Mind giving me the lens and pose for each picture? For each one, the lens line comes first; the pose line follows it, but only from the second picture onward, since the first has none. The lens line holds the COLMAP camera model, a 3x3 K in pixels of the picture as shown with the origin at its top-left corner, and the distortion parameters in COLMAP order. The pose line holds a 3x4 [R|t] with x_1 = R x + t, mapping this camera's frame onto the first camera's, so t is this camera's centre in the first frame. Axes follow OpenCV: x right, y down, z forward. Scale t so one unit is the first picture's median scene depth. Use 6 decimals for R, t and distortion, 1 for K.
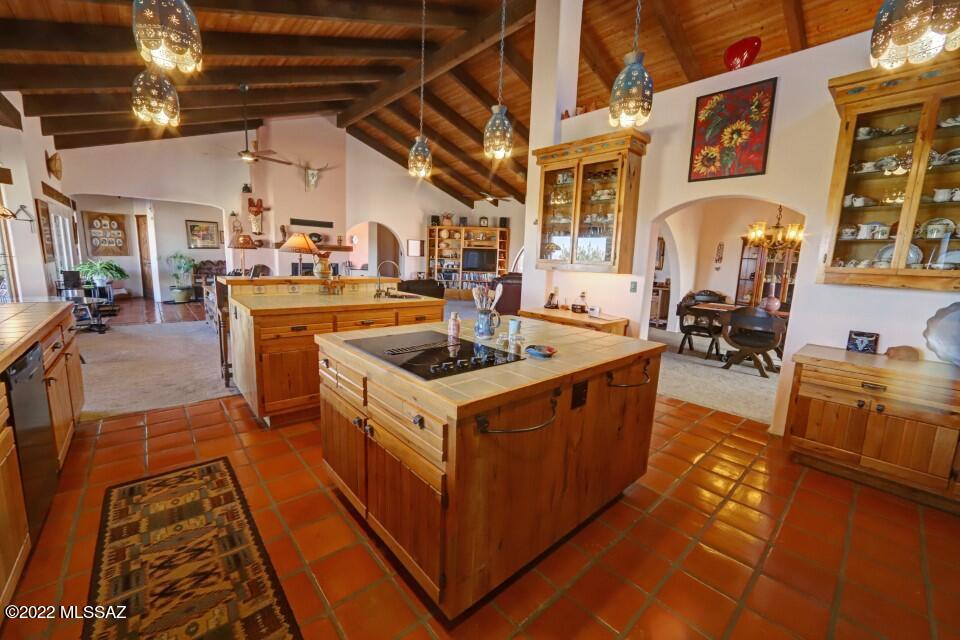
lens RADIAL K [[380.9, 0, 475.2], [0, 380.9, 311.6], [0, 0, 1]] dist [-0.018744, 0.004038]
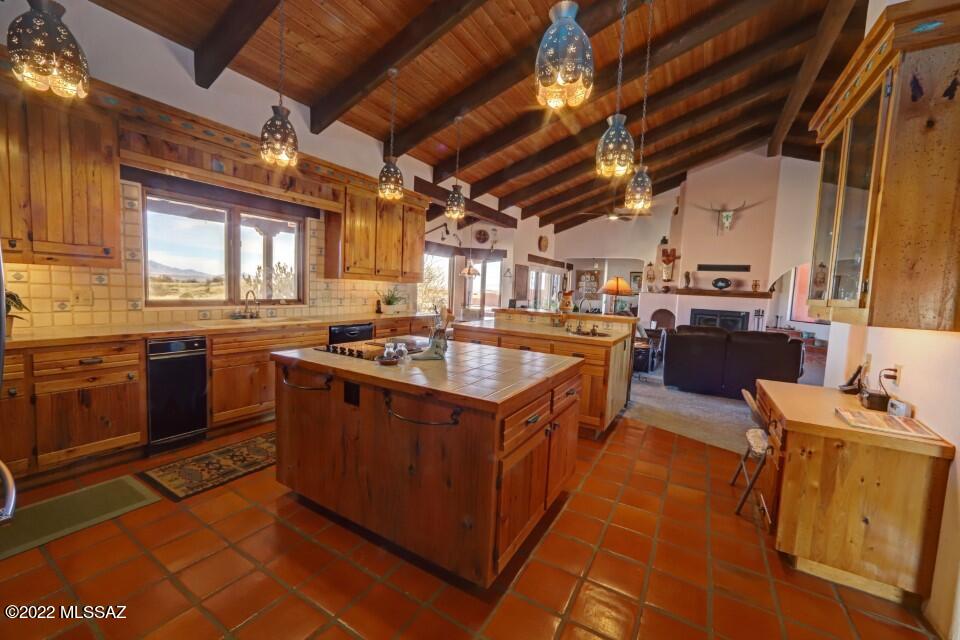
lens RADIAL K [[380.9, 0, 485.9], [0, 380.9, 319.6], [0, 0, 1]] dist [-0.018744, 0.004038]
pose [[0.322851, 0.056802, -0.944744, 0.208505], [-0.166417, 0.986053, 0.002415, -0.010271], [0.931704, 0.156441, 0.327801, 0.135697]]
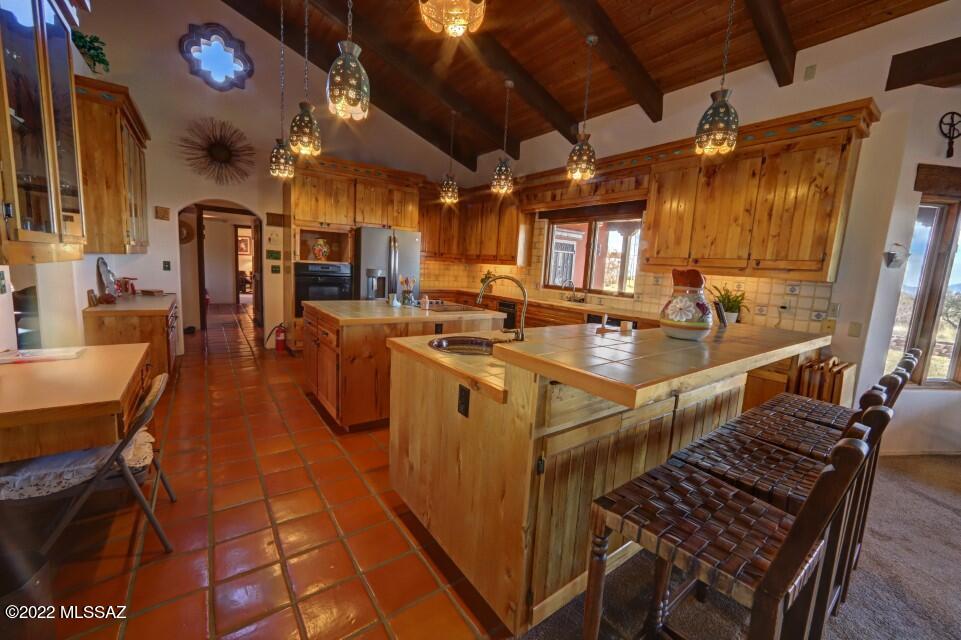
lens RADIAL K [[381.3, 0, 481.2], [0, 381.3, 317.1], [0, 0, 1]] dist [-0.018744, 0.004038]
pose [[-0.993696, -0.094494, 0.060334, -0.075221], [-0.074683, 0.959285, 0.272387, -0.068882], [-0.083616, 0.266164, -0.960294, 0.474024]]
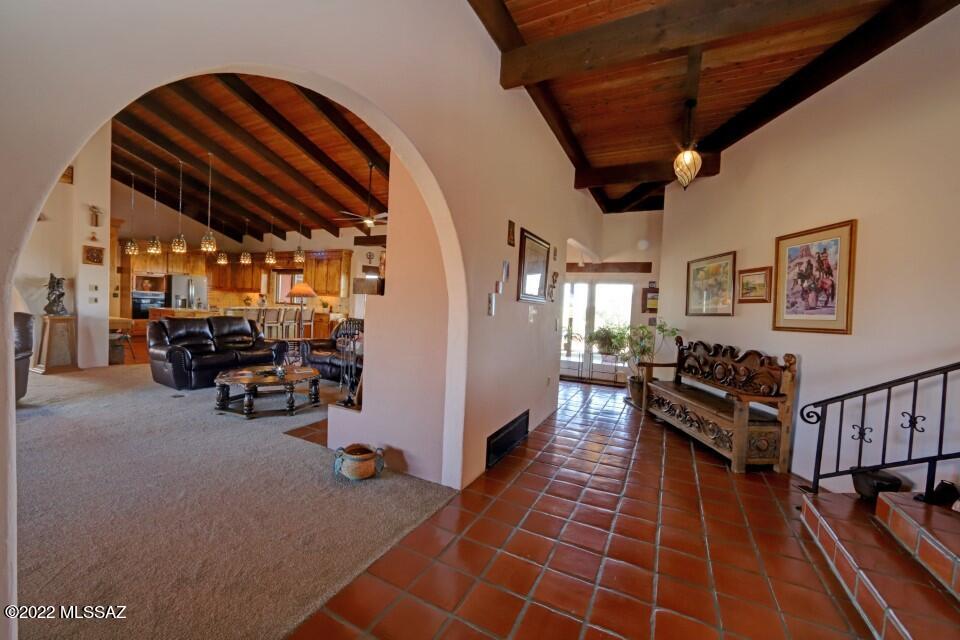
lens RADIAL K [[380.9, 0, 480.3], [0, 380.9, 319.3], [0, 0, 1]] dist [-0.018744, 0.004038]
pose [[-0.924394, -0.058248, -0.376965, -0.250130], [-0.125937, 0.979459, 0.157479, -0.169728], [0.360049, 0.193046, -0.912742, 1.147292]]
